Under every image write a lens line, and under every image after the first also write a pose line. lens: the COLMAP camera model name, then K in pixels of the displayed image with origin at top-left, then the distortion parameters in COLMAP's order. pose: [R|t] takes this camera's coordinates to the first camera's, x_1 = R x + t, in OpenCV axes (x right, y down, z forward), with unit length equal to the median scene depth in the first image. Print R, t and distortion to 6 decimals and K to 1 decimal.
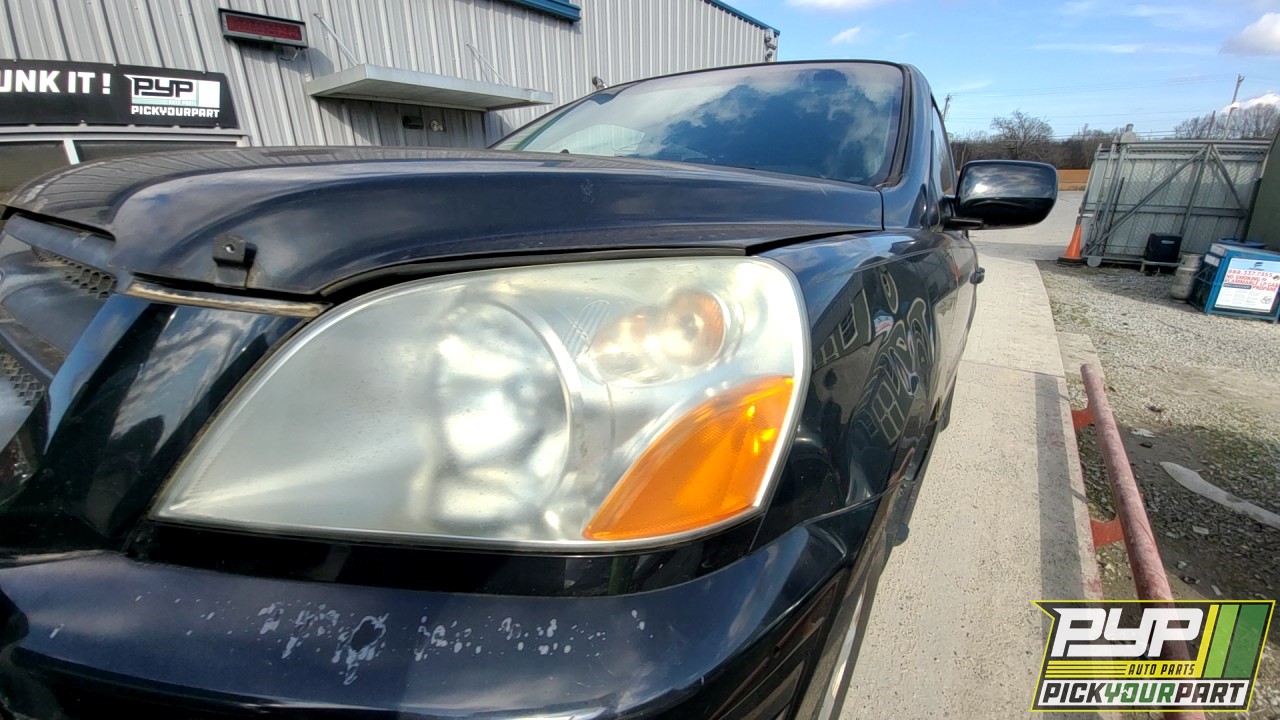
lens RADIAL K [[492.2, 0, 651.4], [0, 492.2, 353.2], [0, 0, 1]] dist [-0.024716, -0.003972]
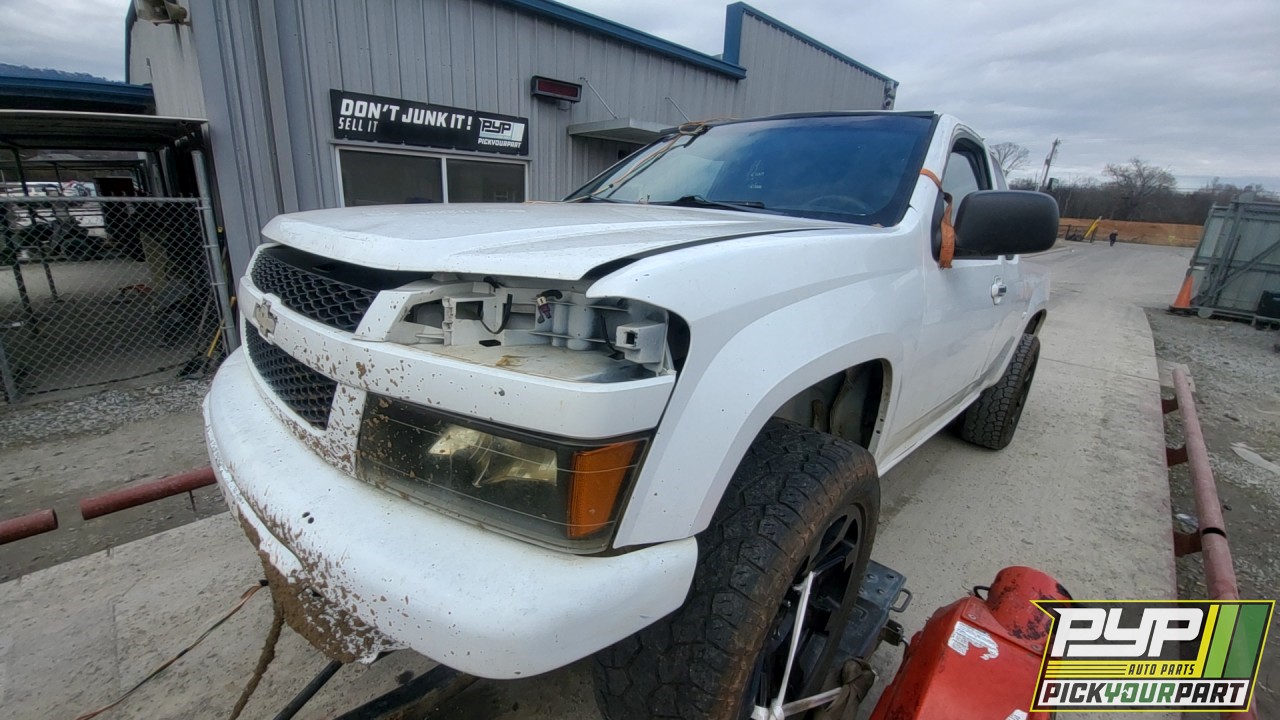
lens RADIAL K [[492.2, 0, 636.3], [0, 492.2, 350.2], [0, 0, 1]] dist [-0.024716, -0.003972]
pose [[0.983834, 0.100289, -0.148365, -0.208447], [-0.107826, 0.993211, -0.043643, 0.105437], [0.142981, 0.058936, 0.987969, -0.283939]]
